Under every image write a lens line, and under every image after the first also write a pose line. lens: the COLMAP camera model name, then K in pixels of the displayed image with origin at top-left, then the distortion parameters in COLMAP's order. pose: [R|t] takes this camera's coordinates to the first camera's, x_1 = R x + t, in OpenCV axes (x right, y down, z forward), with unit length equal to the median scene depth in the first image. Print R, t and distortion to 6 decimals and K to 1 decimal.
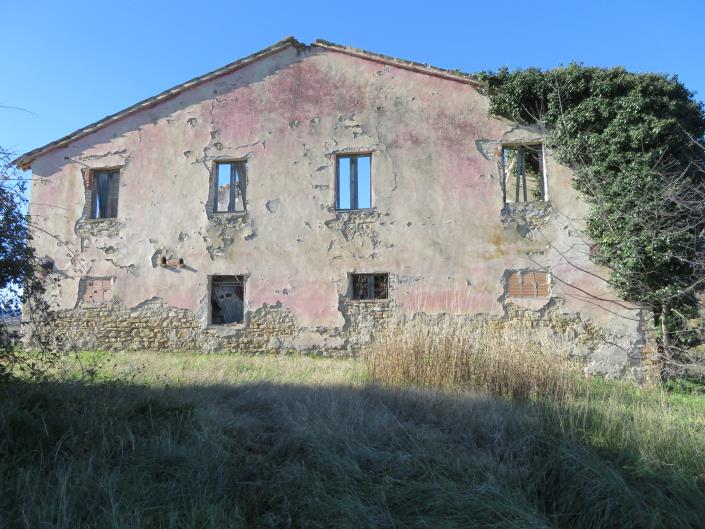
lens RADIAL K [[497.2, 0, 352.8], [0, 497.2, 260.7], [0, 0, 1]] dist [0.000595, 0.001961]
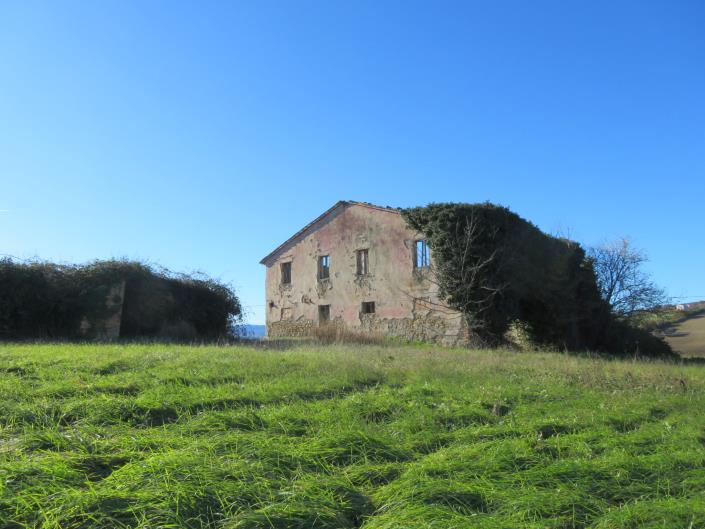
lens RADIAL K [[497.2, 0, 353.6], [0, 497.2, 261.6], [0, 0, 1]] dist [0.000595, 0.001961]
pose [[0.837459, -0.092674, -0.538584, 1.183697], [0.082149, 0.995666, -0.043588, -0.064064], [0.540290, -0.007741, 0.841443, -0.946216]]
